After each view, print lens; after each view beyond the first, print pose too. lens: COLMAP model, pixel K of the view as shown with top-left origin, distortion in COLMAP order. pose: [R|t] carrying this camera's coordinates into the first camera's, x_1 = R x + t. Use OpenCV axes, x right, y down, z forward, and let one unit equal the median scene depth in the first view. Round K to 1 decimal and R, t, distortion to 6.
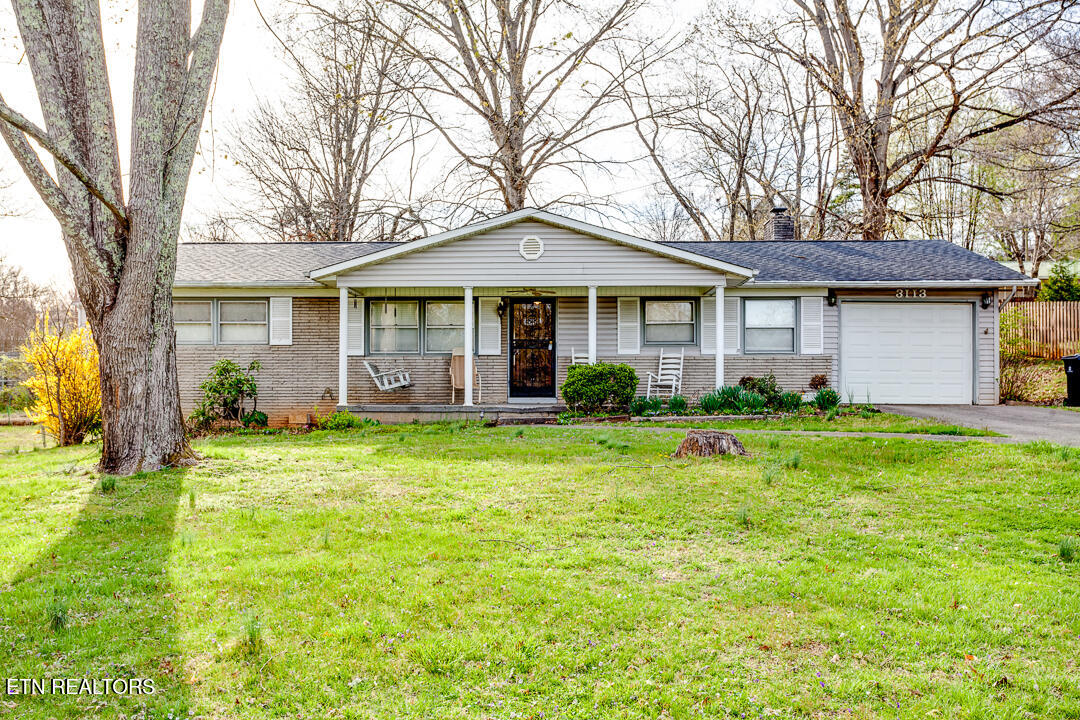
lens RADIAL K [[1021.6, 0, 545.2], [0, 1021.6, 360.8], [0, 0, 1]] dist [0.037378, 0.000000]
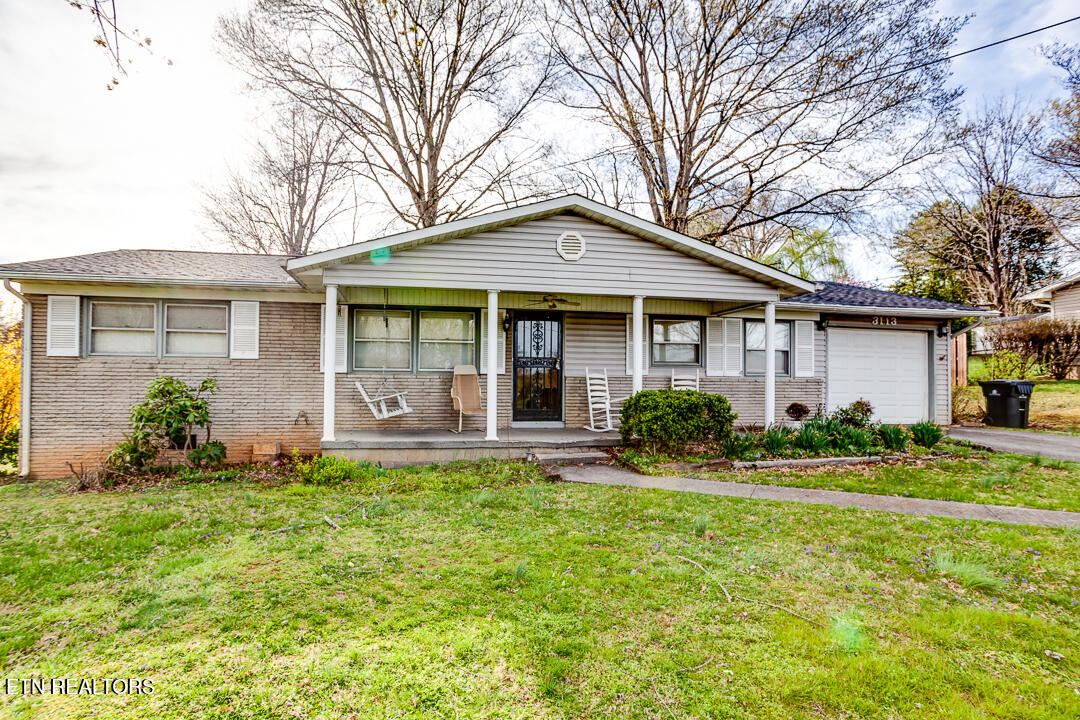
lens RADIAL K [[570.3, 0, 521.0], [0, 570.3, 371.2], [0, 0, 1]] dist [-0.039862, 0.002039]
pose [[0.979757, 0.013058, 0.199766, -0.129206], [-0.013986, 0.999897, 0.003237, -0.009992], [-0.199703, -0.005966, 0.979838, 0.506168]]
